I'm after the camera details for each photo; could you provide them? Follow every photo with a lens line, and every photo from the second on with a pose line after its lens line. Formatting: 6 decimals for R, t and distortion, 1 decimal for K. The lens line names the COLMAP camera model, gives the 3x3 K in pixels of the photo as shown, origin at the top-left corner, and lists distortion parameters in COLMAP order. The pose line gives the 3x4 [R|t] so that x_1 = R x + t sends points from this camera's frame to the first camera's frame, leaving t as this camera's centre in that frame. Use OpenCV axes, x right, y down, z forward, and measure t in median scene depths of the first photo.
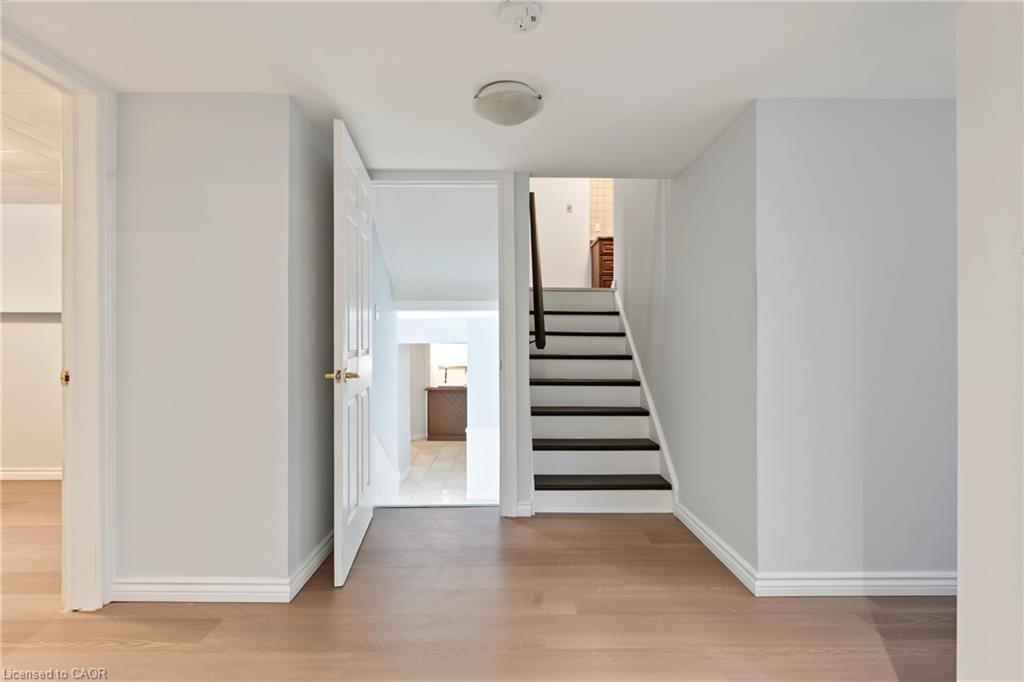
lens RADIAL K [[456.0, 0, 512.0], [0, 456.0, 341.0], [0, 0, 1]] dist [0.000723, -0.000034]
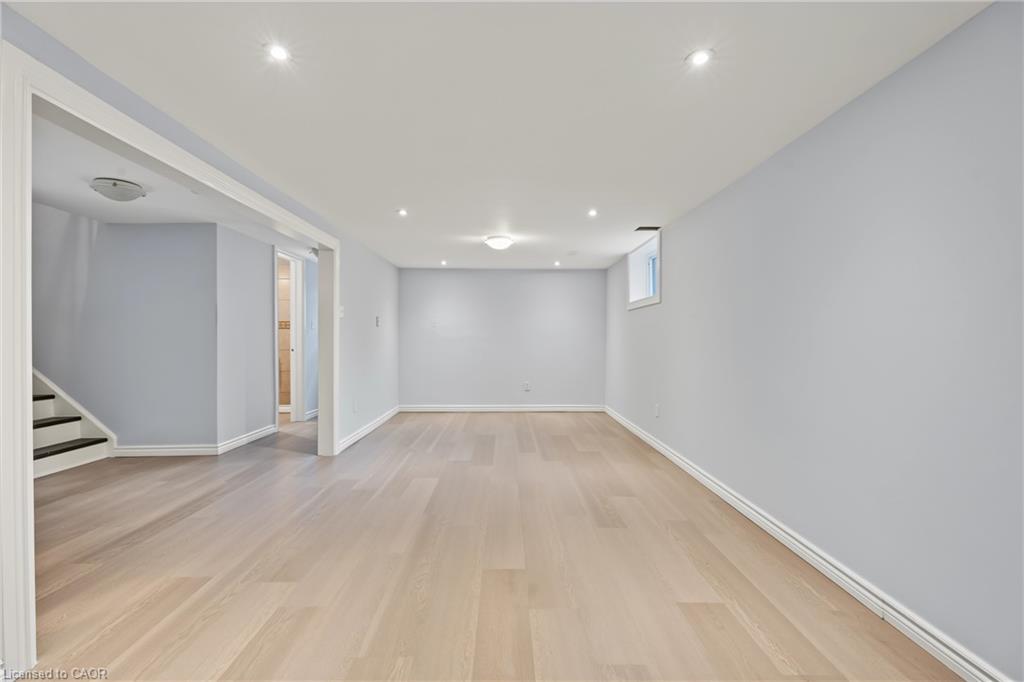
lens RADIAL K [[456.0, 0, 512.0], [0, 456.0, 341.0], [0, 0, 1]] dist [0.000723, -0.000034]
pose [[0.006736, -0.010026, 0.999927, -1.608553], [-0.017832, 0.999790, 0.010145, -0.026083], [-0.999818, -0.017899, 0.006555, -0.391997]]
